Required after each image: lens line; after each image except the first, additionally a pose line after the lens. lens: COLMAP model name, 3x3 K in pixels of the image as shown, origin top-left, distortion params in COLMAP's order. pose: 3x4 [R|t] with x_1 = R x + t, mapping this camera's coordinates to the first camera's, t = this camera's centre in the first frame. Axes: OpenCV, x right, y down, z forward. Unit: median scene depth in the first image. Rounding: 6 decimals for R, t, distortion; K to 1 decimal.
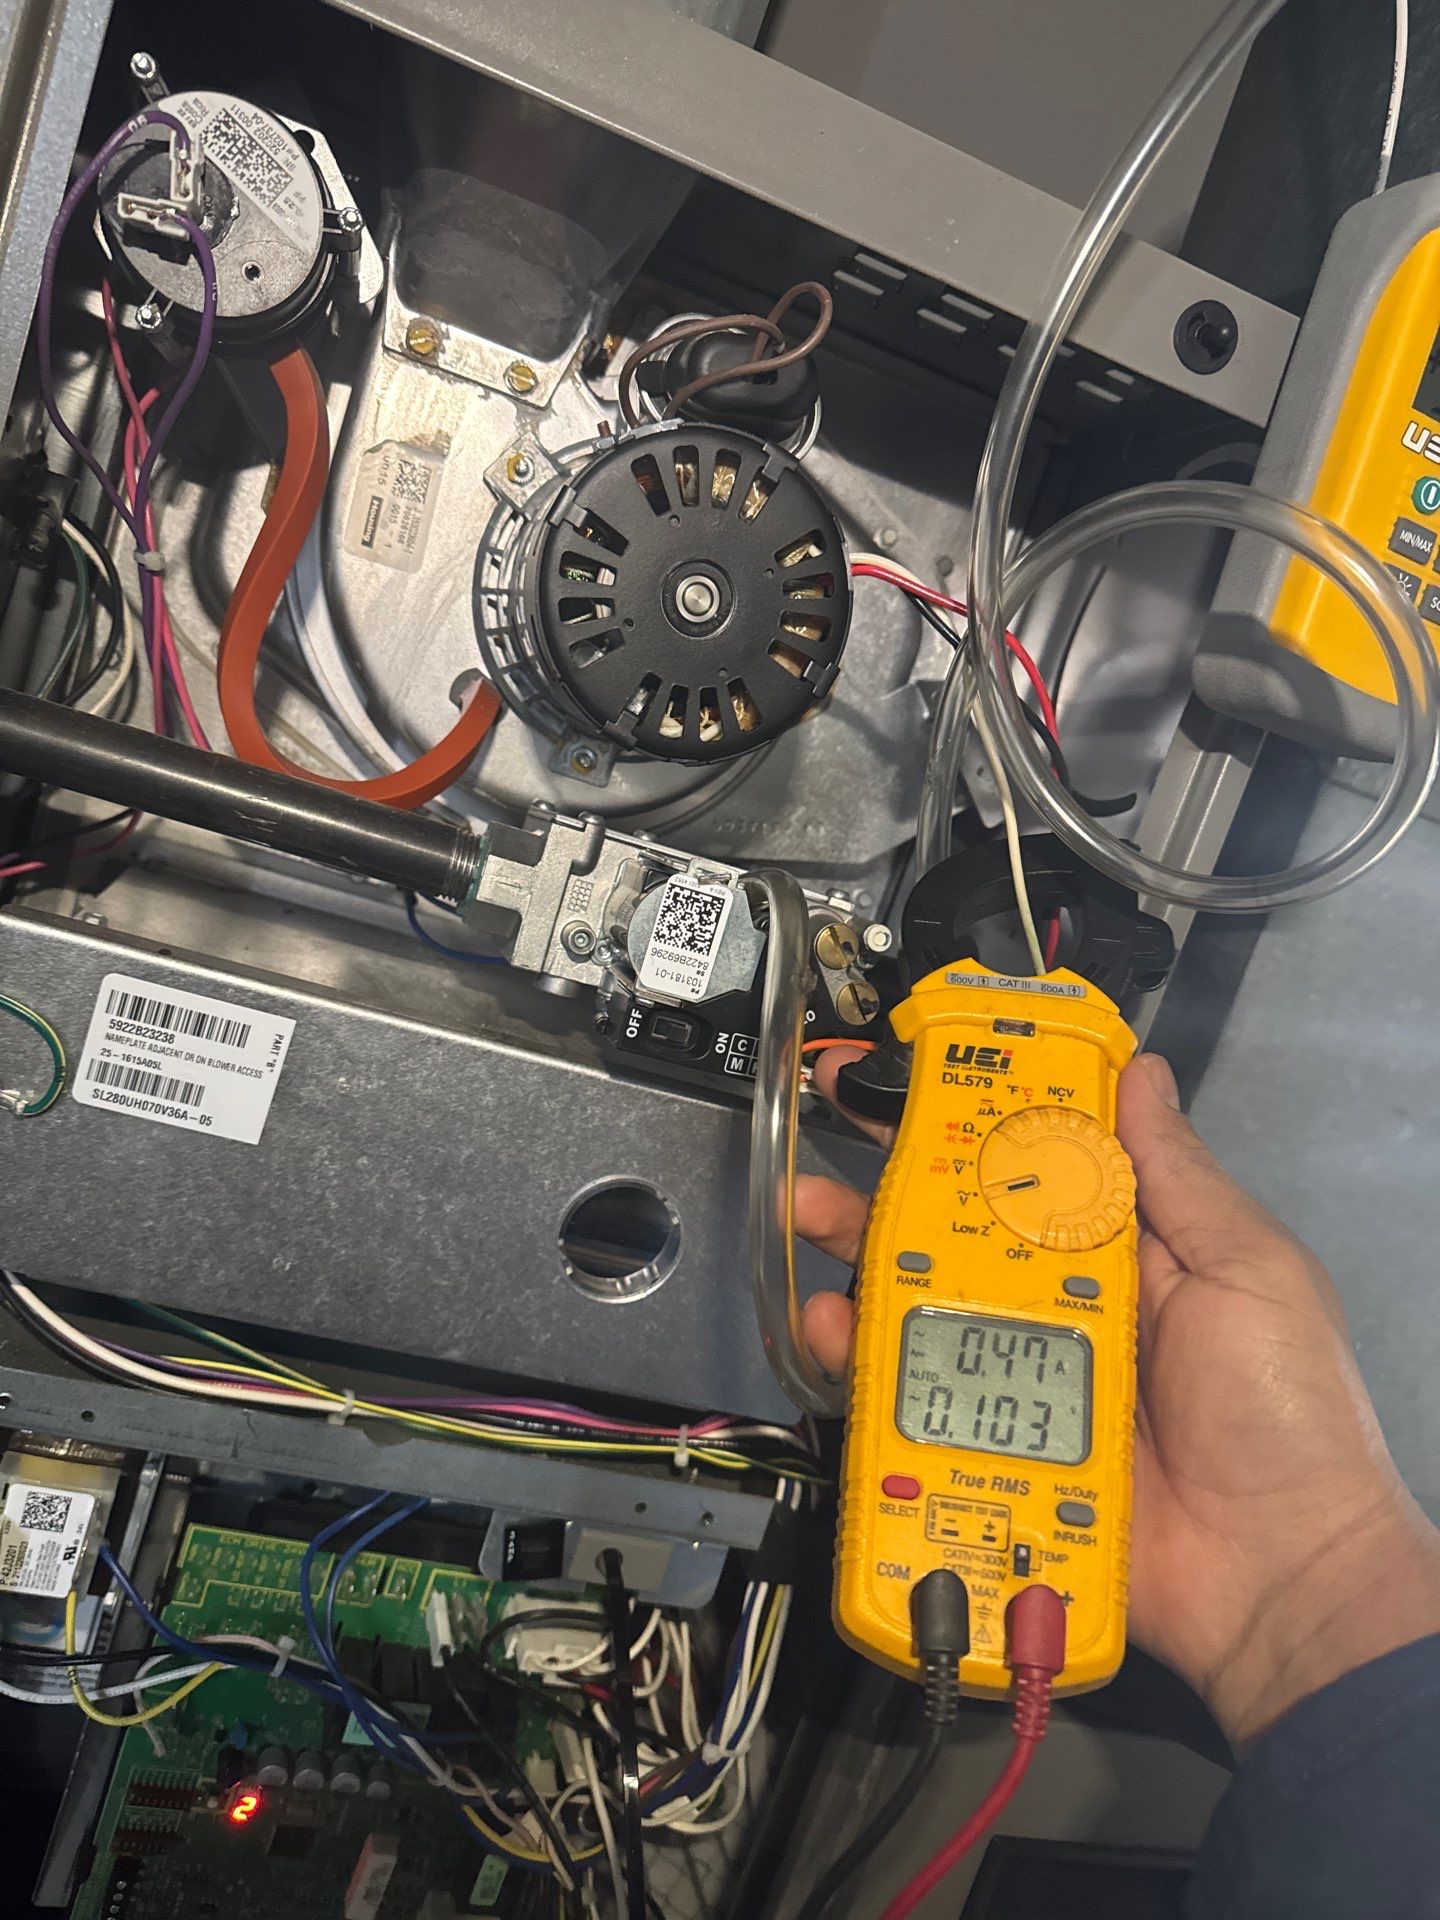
lens RADIAL K [[1342.6, 0, 720.0], [0, 1342.6, 960.0], [0, 0, 1]] dist [-0.010904, -0.002424]
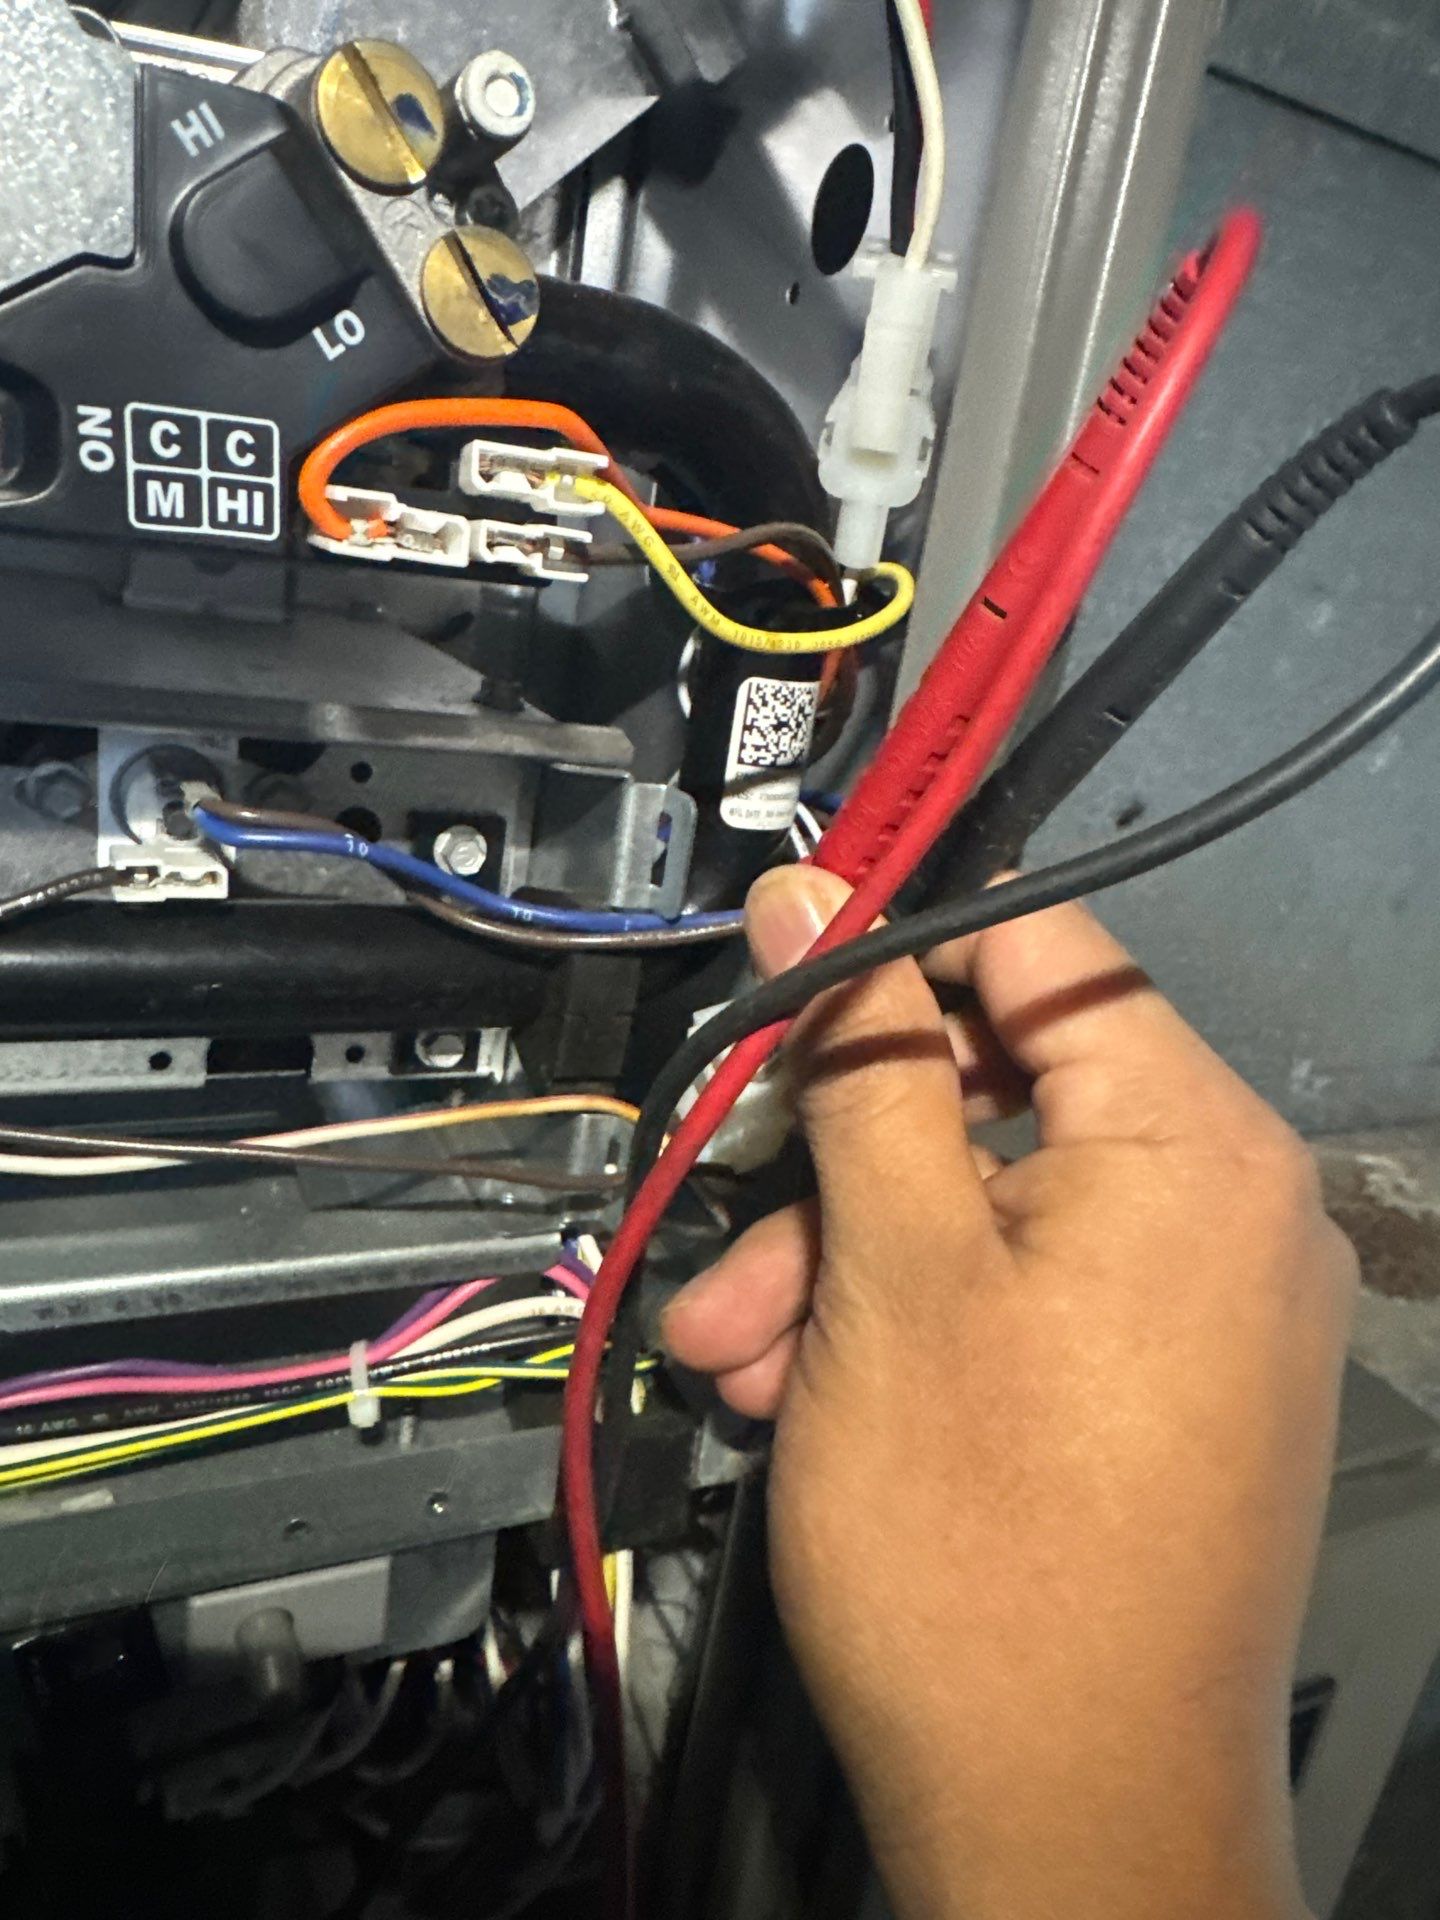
lens RADIAL K [[1342.6, 0, 720.0], [0, 1342.6, 960.0], [0, 0, 1]] dist [-0.010904, -0.002424]
pose [[0.959166, -0.228998, 0.166011, 0.063080], [0.184693, 0.951620, 0.245577, 0.127662], [-0.214216, -0.204888, 0.955056, 0.600942]]
